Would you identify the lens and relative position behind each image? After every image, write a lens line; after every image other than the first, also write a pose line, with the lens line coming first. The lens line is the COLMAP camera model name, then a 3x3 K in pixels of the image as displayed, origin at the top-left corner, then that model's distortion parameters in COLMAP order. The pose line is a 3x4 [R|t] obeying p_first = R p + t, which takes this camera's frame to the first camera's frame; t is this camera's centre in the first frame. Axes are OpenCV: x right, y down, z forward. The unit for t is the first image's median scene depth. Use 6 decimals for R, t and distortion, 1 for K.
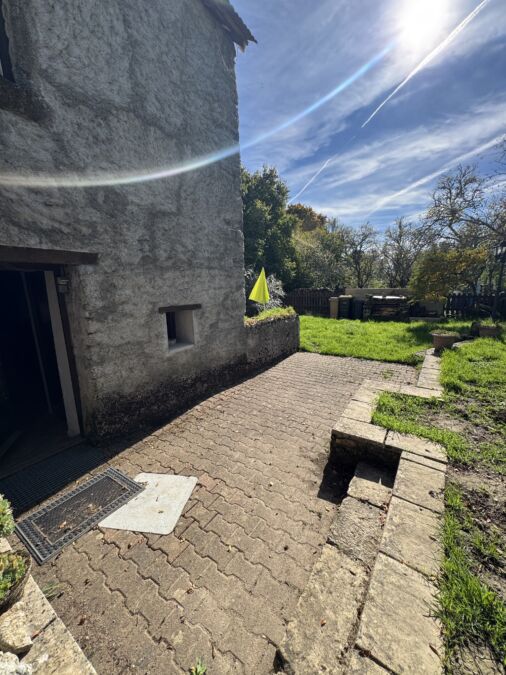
lens RADIAL K [[269.4, 0, 253.7], [0, 269.4, 337.2], [0, 0, 1]] dist [-0.003620, 0.000210]
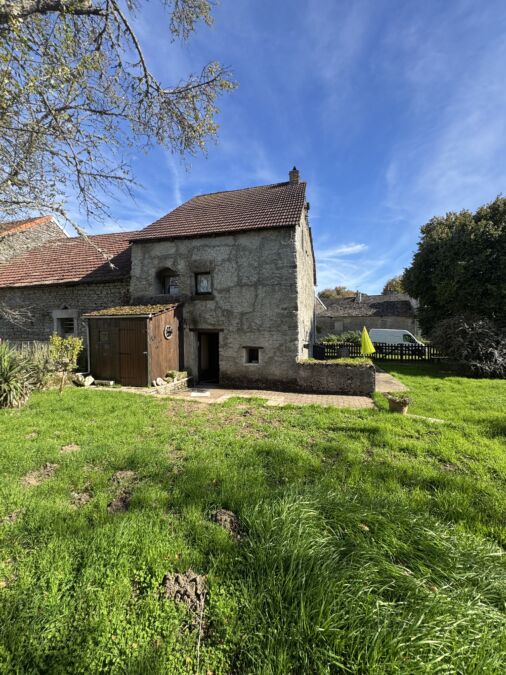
lens RADIAL K [[269.4, 0, 253.3], [0, 269.4, 338.5], [0, 0, 1]] dist [-0.003620, 0.000210]
pose [[0.316185, 0.042988, -0.947723, 2.043234], [-0.193177, 0.980961, -0.019954, -0.139619], [0.928822, 0.189388, 0.318469, 0.199760]]
